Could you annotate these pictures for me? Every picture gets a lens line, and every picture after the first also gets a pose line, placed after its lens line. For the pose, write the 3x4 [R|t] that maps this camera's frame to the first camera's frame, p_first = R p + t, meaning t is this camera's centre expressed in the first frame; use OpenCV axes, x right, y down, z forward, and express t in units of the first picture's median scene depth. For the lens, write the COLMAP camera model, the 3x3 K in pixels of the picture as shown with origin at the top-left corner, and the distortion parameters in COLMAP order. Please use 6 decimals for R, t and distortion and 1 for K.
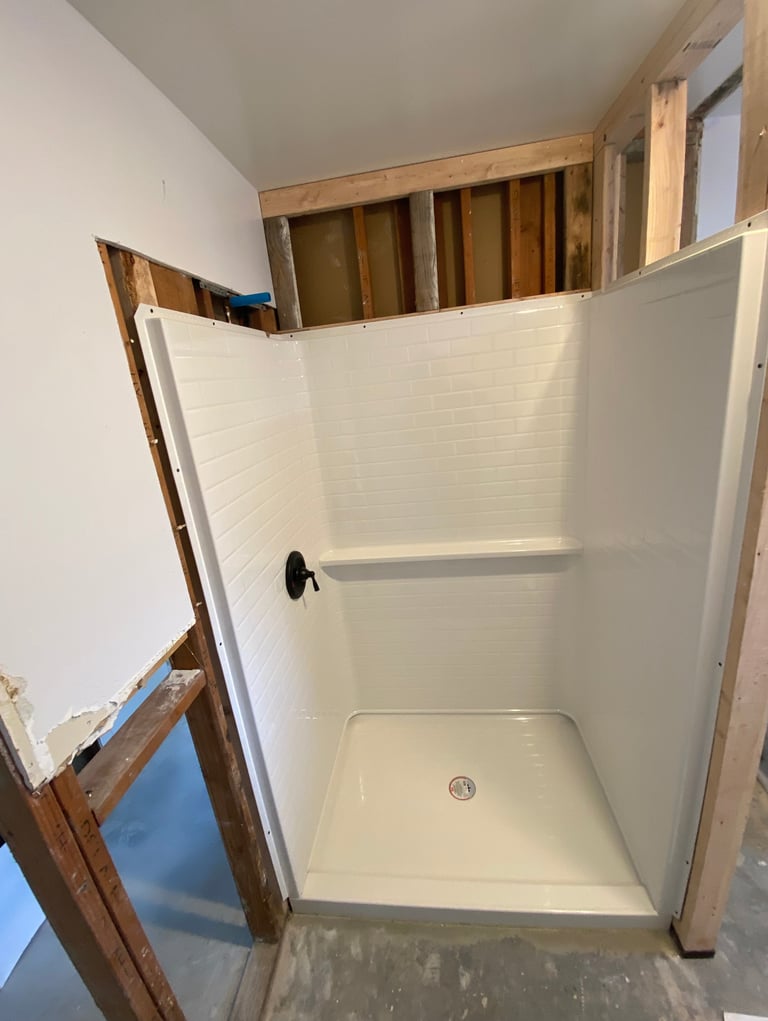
lens RADIAL K [[418.2, 0, 384.0], [0, 418.2, 510.5], [0, 0, 1]] dist [0.000626, -0.000755]
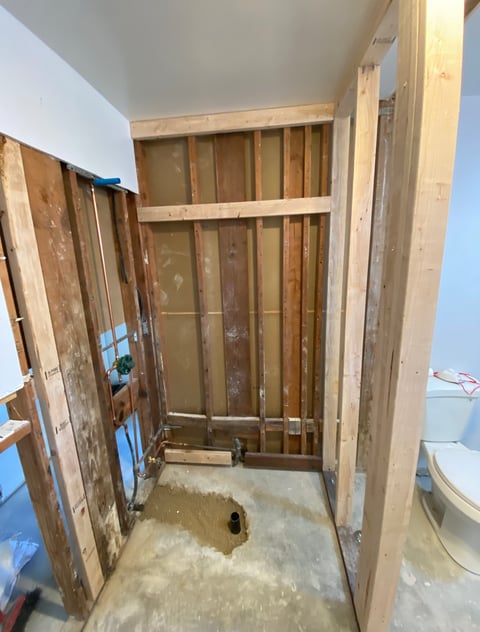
lens RADIAL K [[248.1, 0, 240.0], [0, 248.1, 316.0], [0, 0, 1]] dist [-0.000558, -0.000027]
pose [[0.996861, 0.078850, 0.007137, 0.184207], [-0.078241, 0.994910, -0.063509, 0.014379], [-0.012109, 0.062751, 0.997956, 0.086435]]
